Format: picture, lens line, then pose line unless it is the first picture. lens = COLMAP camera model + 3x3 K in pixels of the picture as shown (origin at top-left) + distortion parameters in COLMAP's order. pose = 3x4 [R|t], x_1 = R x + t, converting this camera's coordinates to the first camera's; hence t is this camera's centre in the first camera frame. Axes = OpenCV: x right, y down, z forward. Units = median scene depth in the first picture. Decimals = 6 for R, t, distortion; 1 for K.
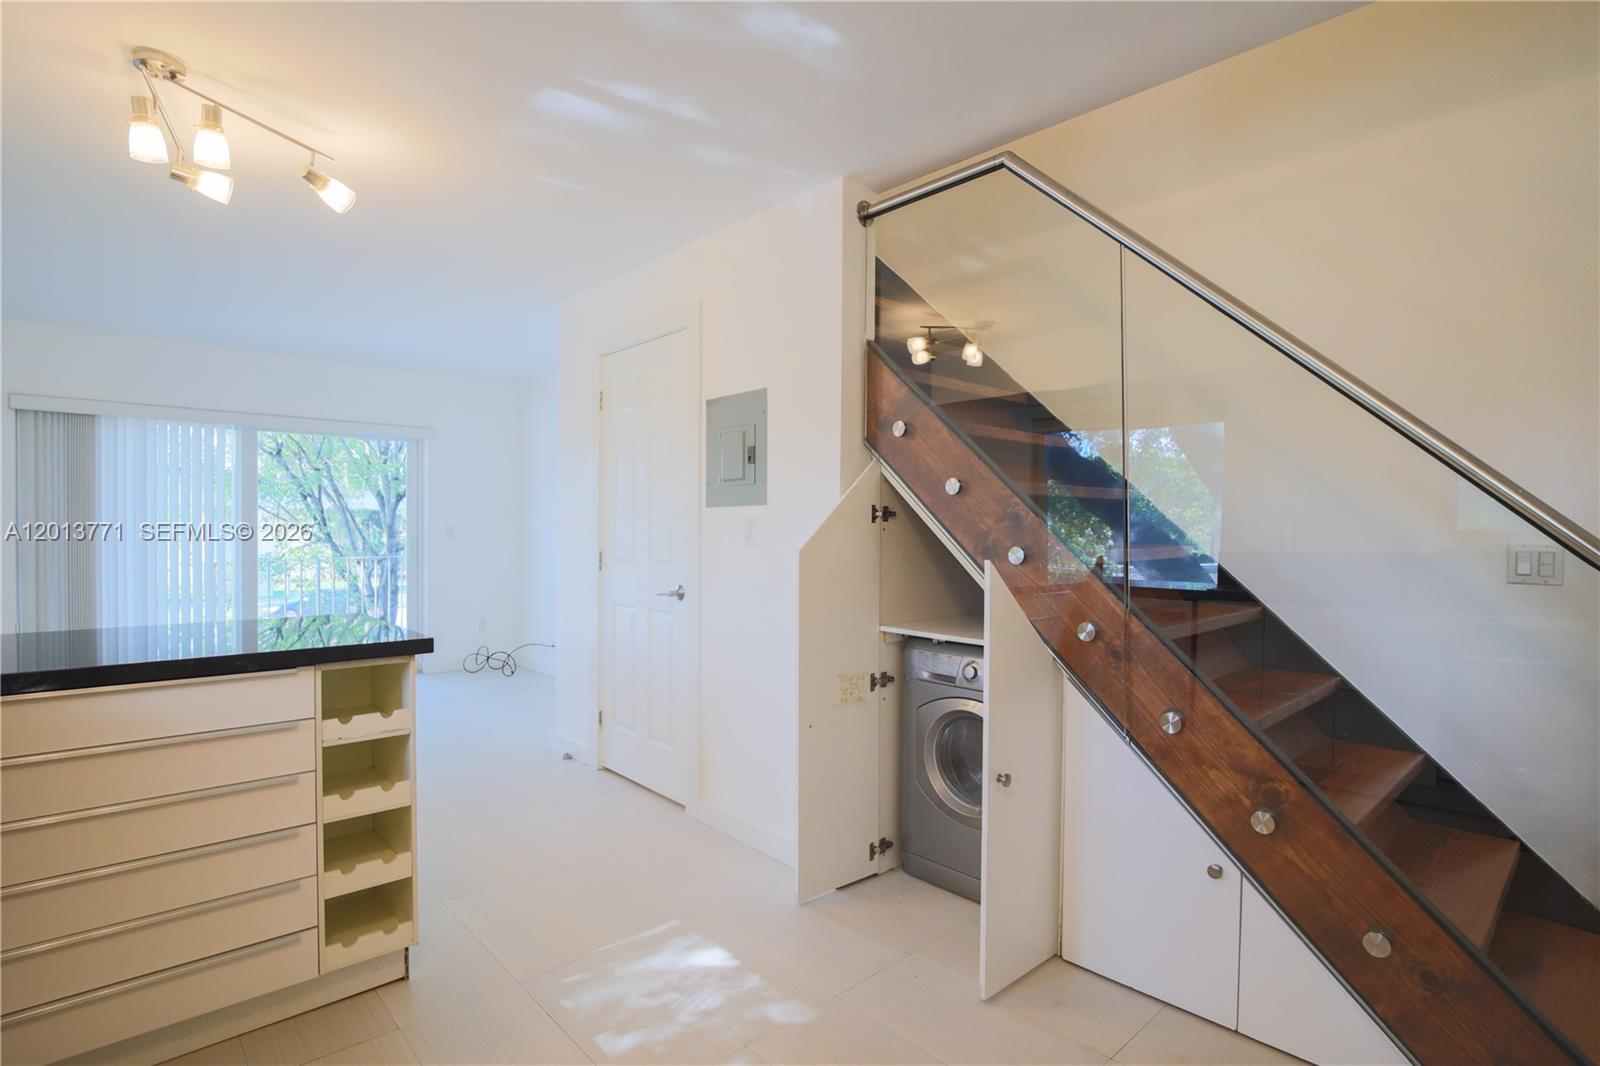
lens RADIAL K [[795.6, 0, 786.9], [0, 795.6, 532.8], [0, 0, 1]] dist [-0.030635, 0.002196]
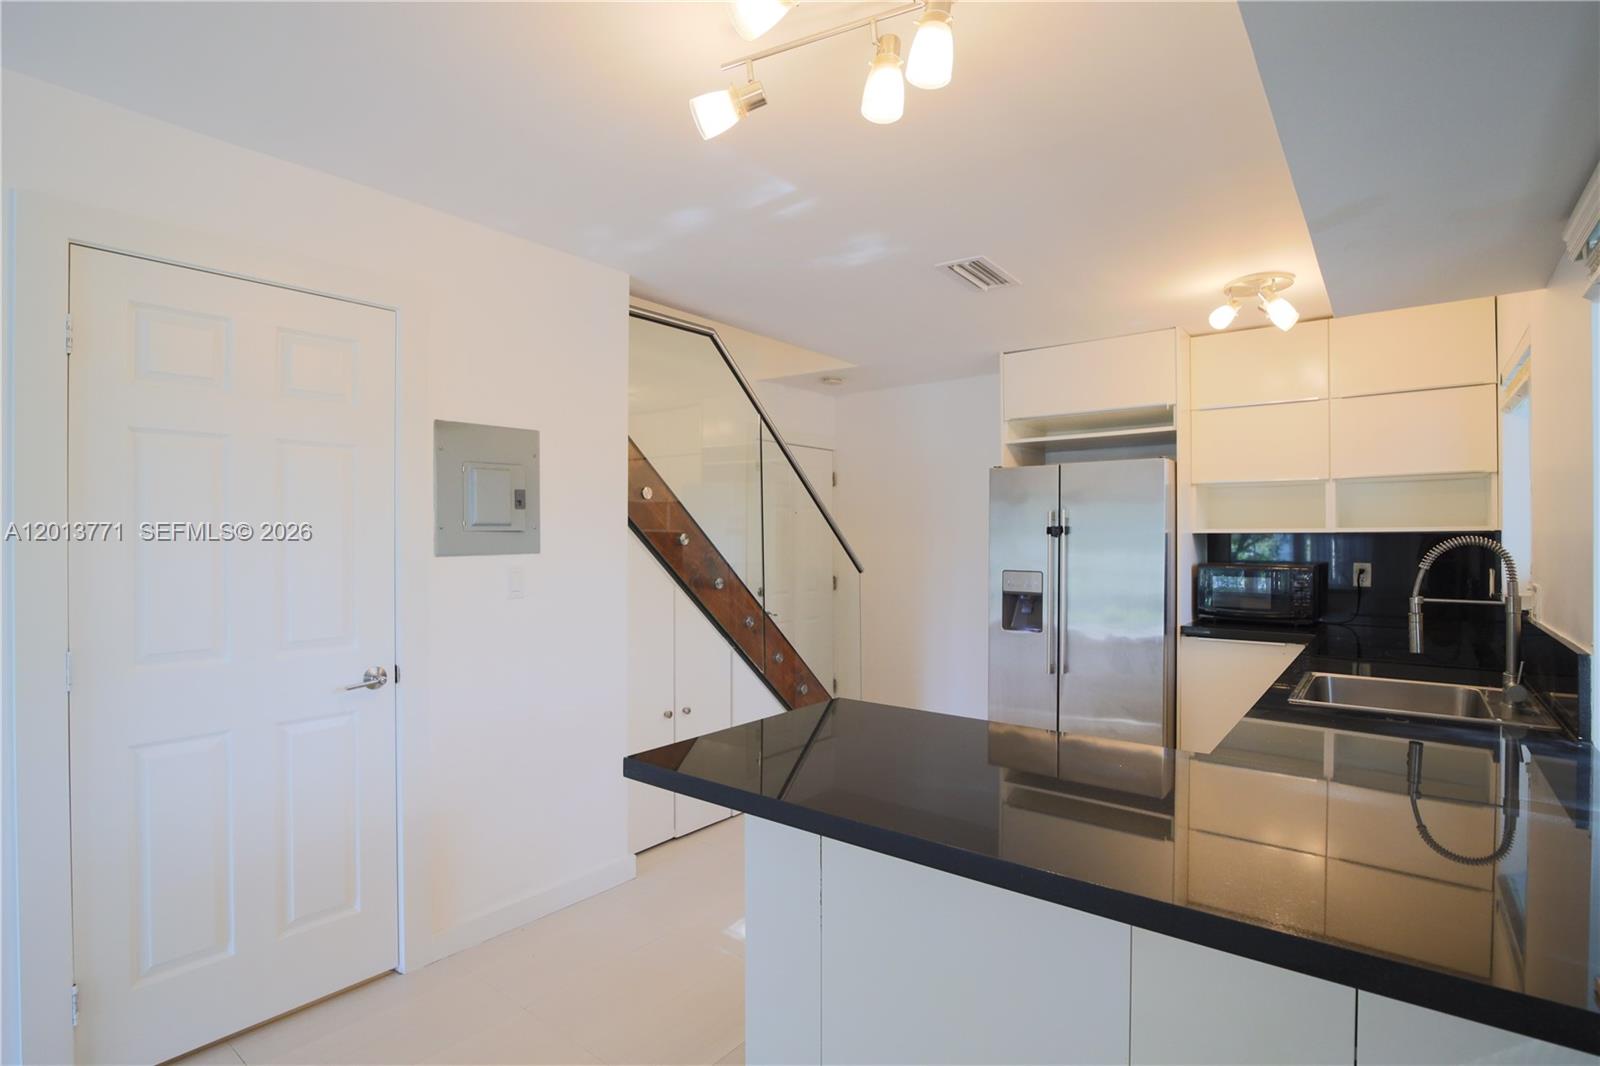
lens RADIAL K [[795.6, 0, 773.7], [0, 795.6, 540.9], [0, 0, 1]] dist [-0.030635, 0.002196]
pose [[-0.182084, -0.016471, 0.983145, -1.468819], [0.002969, 0.999846, 0.017300, -0.095477], [-0.983278, 0.006069, -0.182007, 1.296811]]
